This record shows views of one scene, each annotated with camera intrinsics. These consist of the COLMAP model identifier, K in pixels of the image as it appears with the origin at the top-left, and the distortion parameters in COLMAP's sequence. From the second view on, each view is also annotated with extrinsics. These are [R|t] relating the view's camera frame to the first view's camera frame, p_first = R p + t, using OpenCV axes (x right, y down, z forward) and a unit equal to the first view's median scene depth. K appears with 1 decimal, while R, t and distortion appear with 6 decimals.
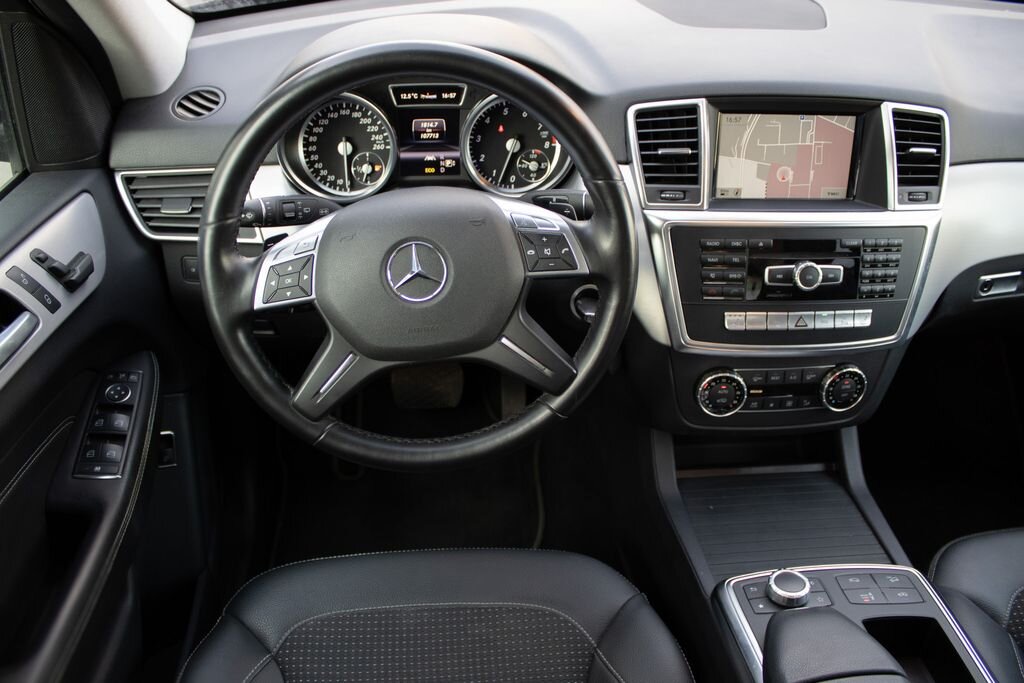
lens RADIAL K [[828.7, 0, 512.0], [0, 828.7, 341.5], [0, 0, 1]] dist [-0.172904, 0.147137]
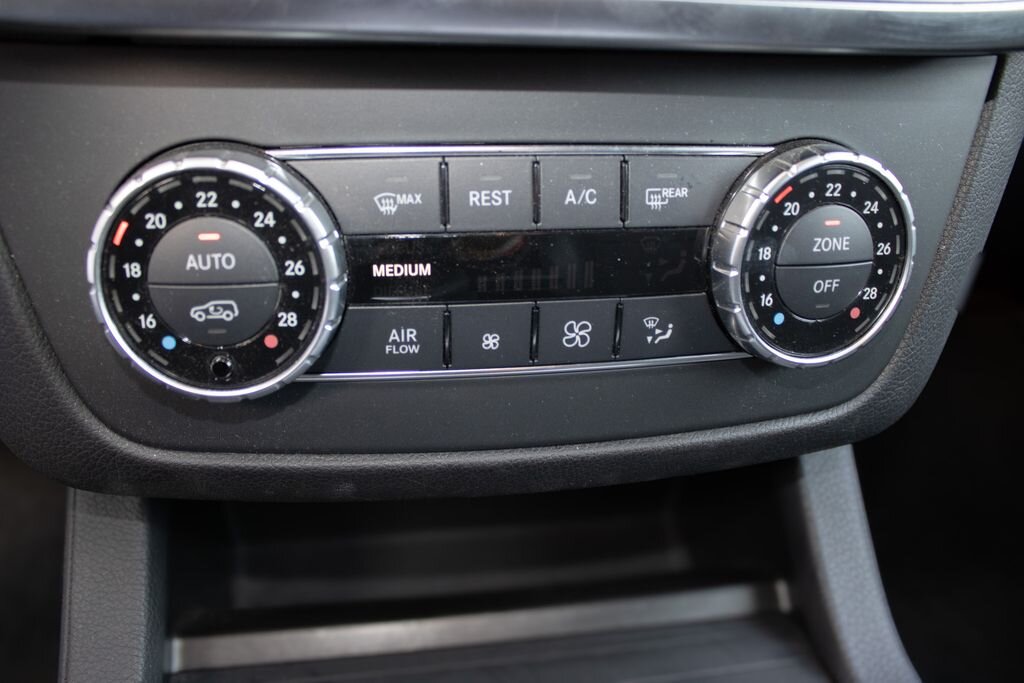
lens RADIAL K [[828.7, 0, 512.0], [0, 828.7, 341.5], [0, 0, 1]] dist [-0.172904, 0.147137]
pose [[0.994128, -0.023432, 0.105645, 0.305557], [0.032811, 0.995585, -0.087939, 0.098457], [-0.103118, 0.090889, 0.990508, 0.798077]]
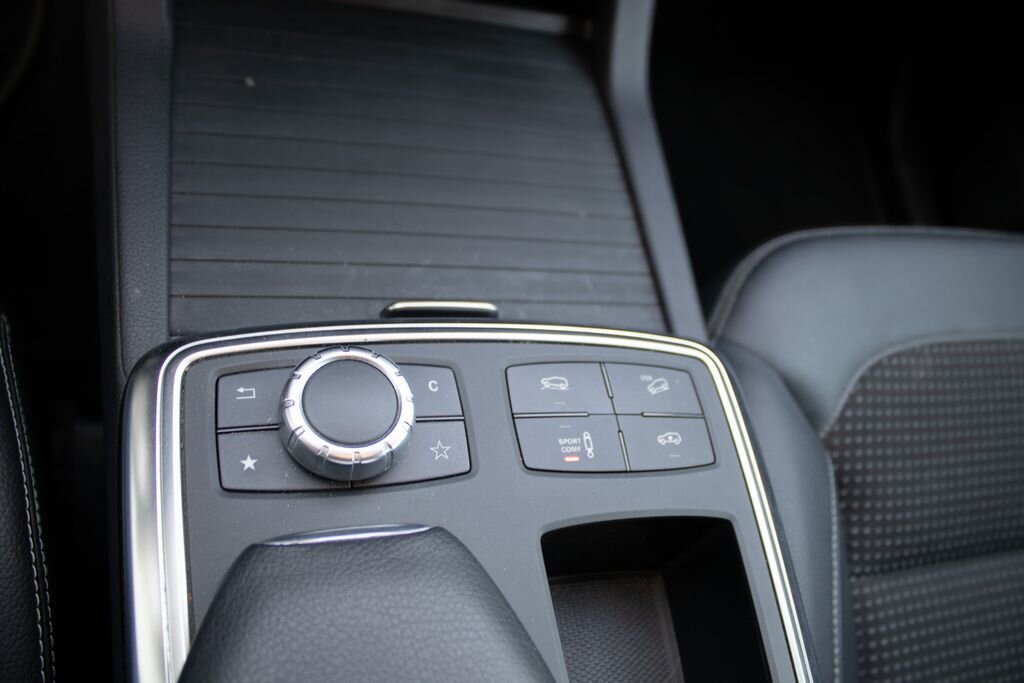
lens RADIAL K [[828.7, 0, 512.0], [0, 828.7, 341.5], [0, 0, 1]] dist [-0.172904, 0.147137]
pose [[0.945040, 0.051192, 0.322922, 0.257499], [-0.222268, 0.824930, 0.519699, 0.086491], [-0.239784, -0.562912, 0.790970, 0.640355]]
